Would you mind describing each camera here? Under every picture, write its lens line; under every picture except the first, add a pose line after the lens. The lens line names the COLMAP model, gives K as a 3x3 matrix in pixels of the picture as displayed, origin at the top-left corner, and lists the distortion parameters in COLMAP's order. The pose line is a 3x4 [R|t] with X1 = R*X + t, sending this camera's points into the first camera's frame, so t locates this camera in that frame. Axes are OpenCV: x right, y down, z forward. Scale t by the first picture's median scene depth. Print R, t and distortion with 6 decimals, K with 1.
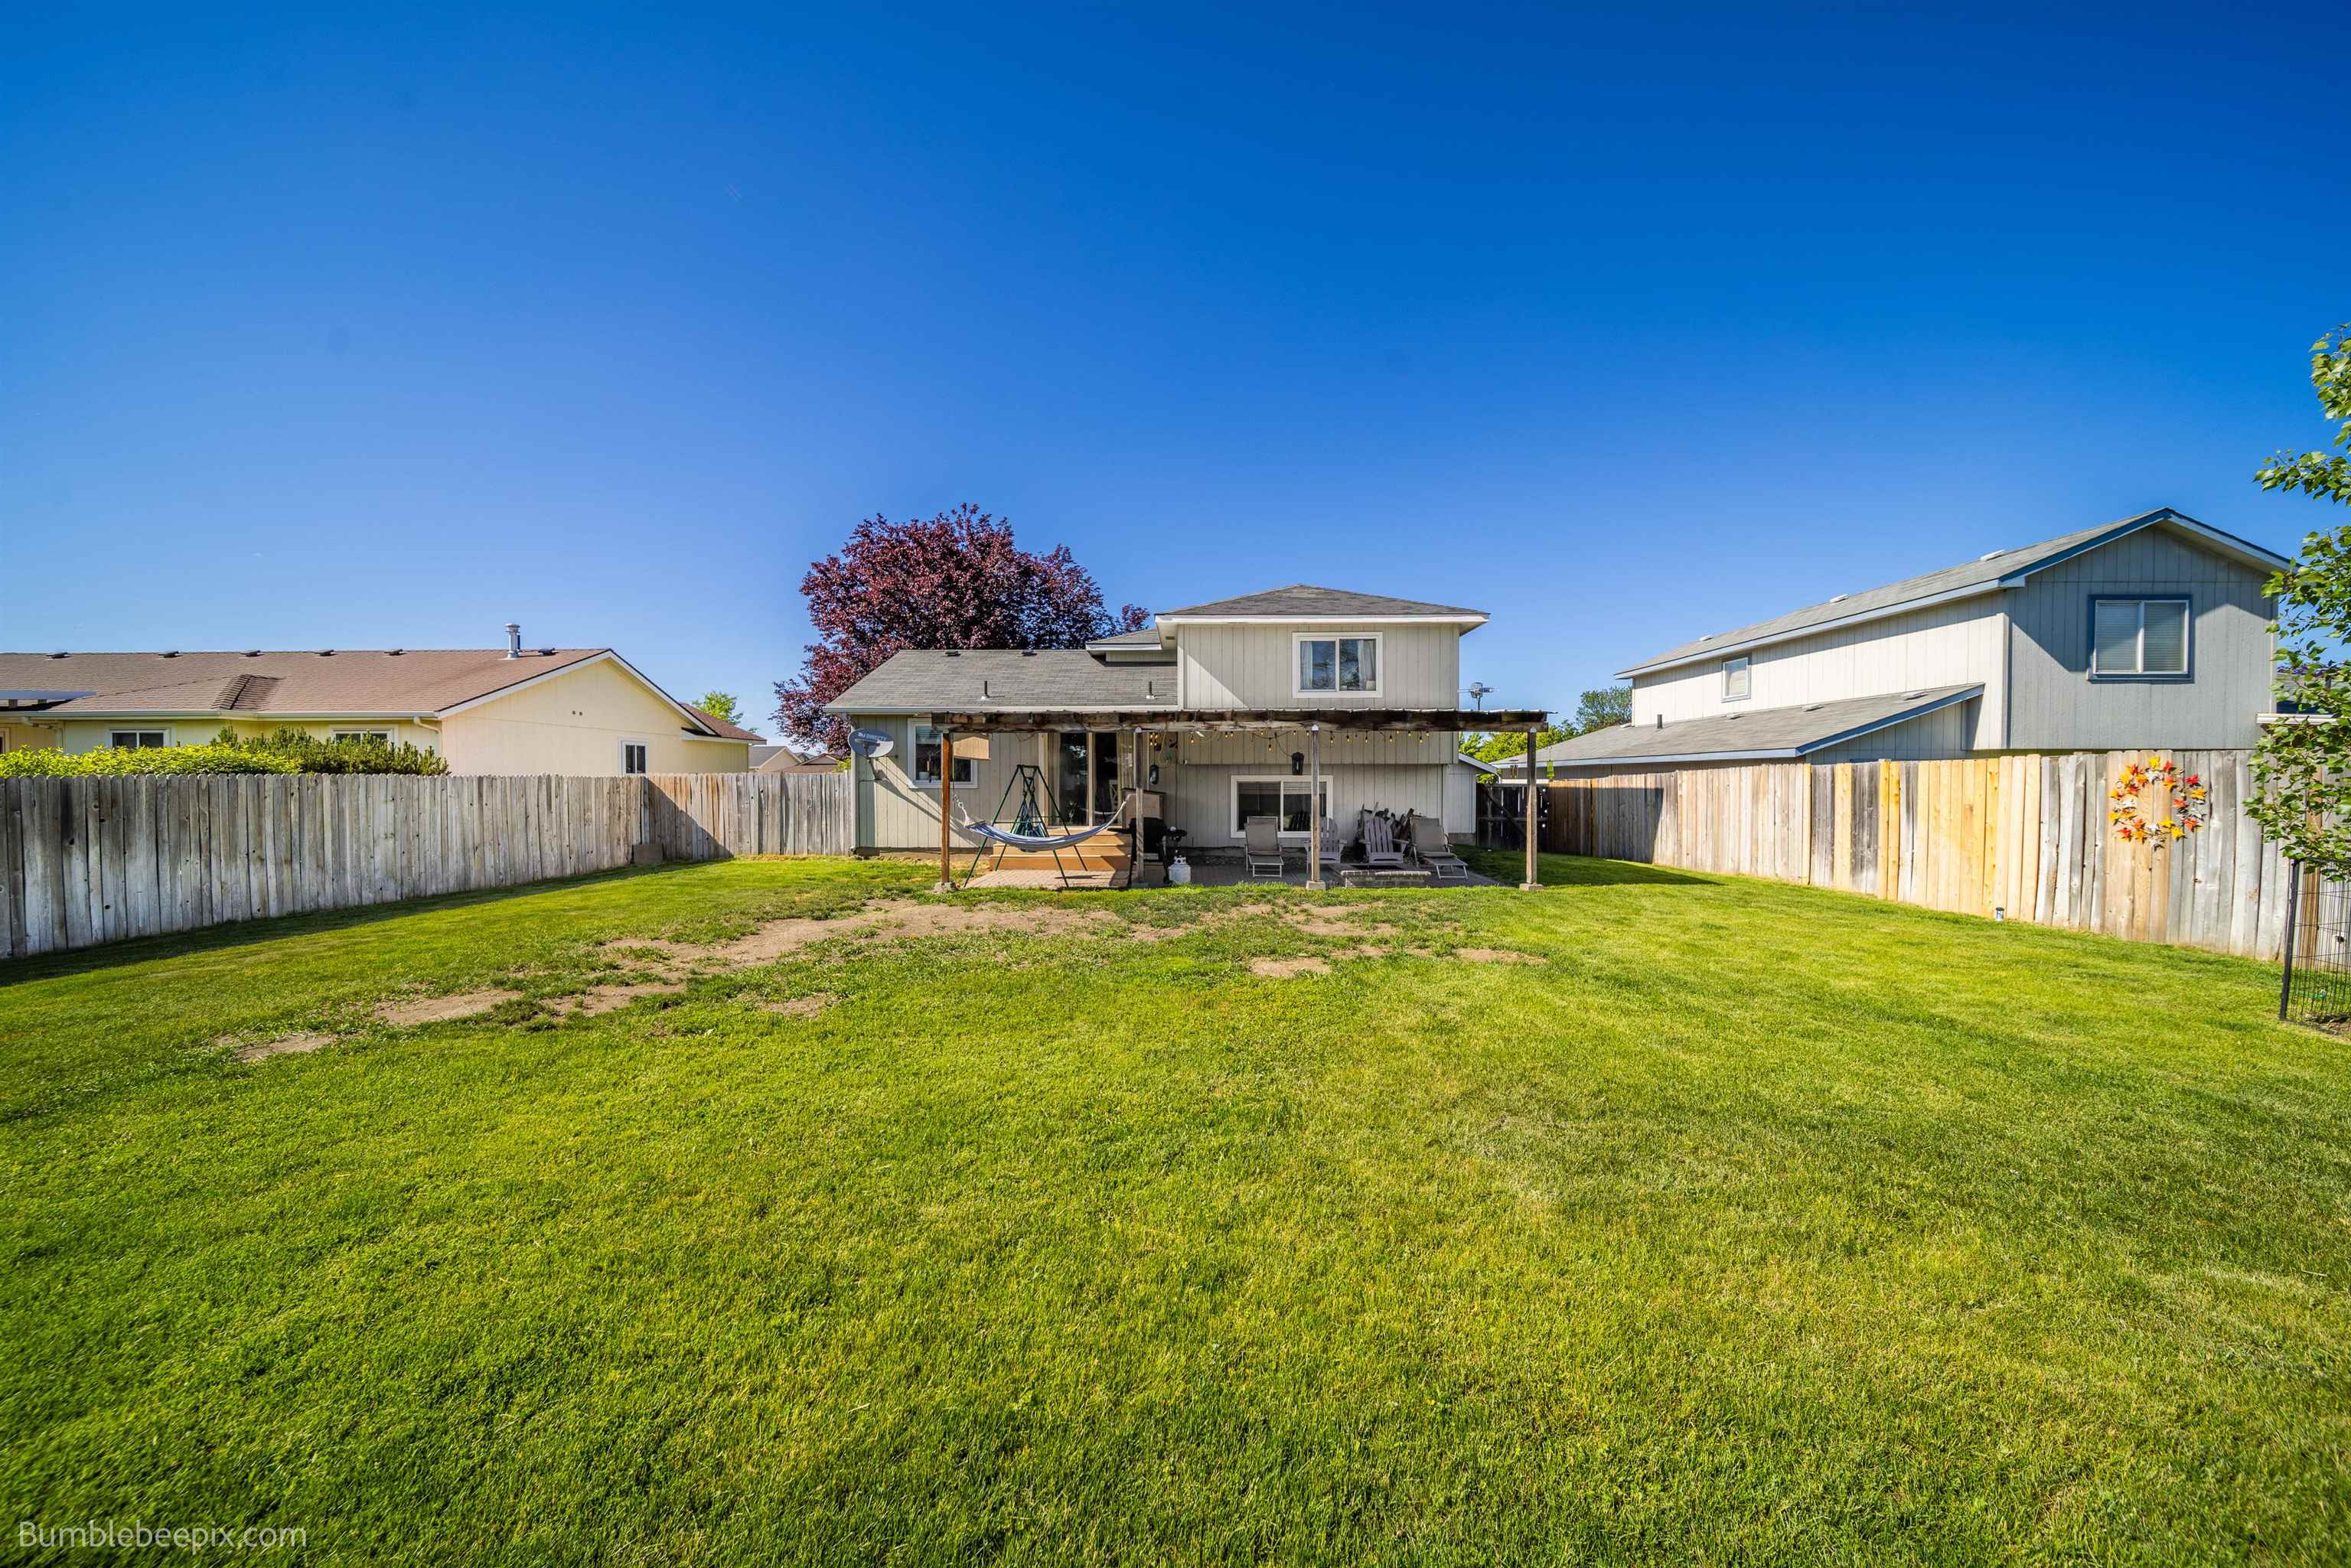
lens RADIAL K [[851.3, 0, 1176.4], [0, 851.3, 791.8], [0, 0, 1]] dist [-0.000332, -0.000049]
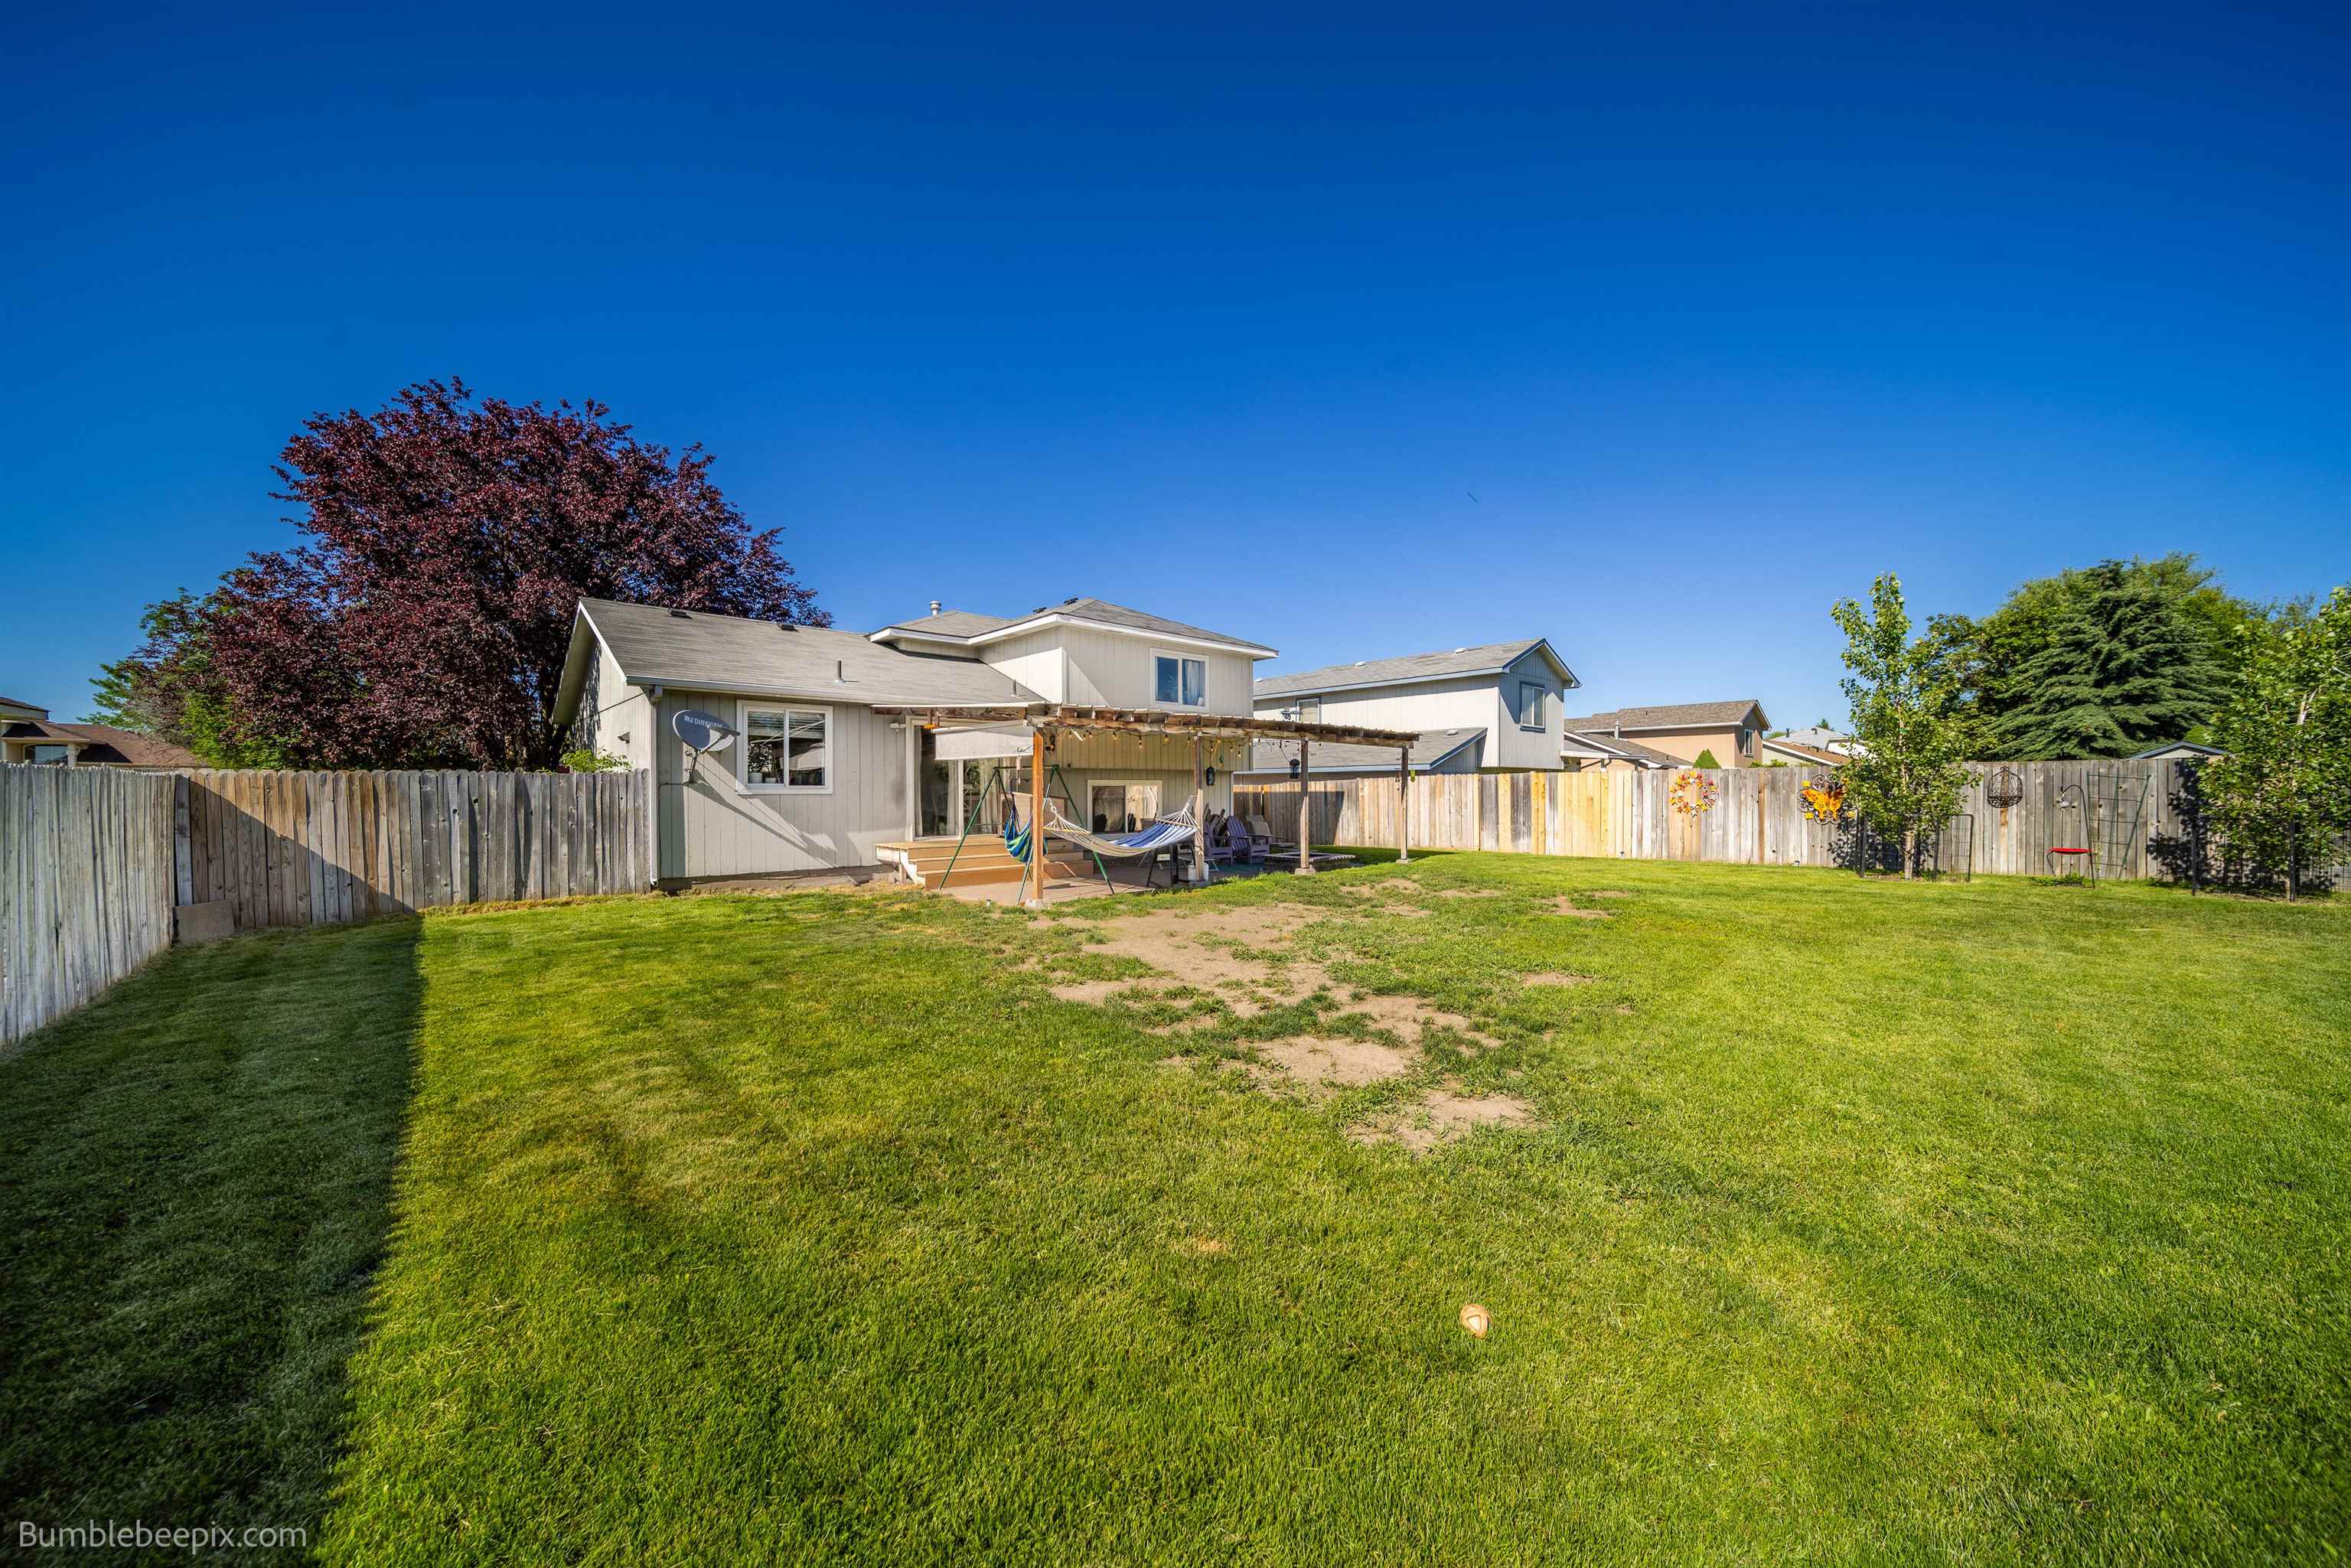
lens RADIAL K [[851.3, 0, 1177.1], [0, 851.3, 798.3], [0, 0, 1]] dist [-0.000332, -0.000049]
pose [[0.705022, -0.008072, 0.709140, -0.622177], [0.012456, 0.999922, -0.001001, 0.005553], [-0.709076, 0.009539, 0.705067, 0.229505]]
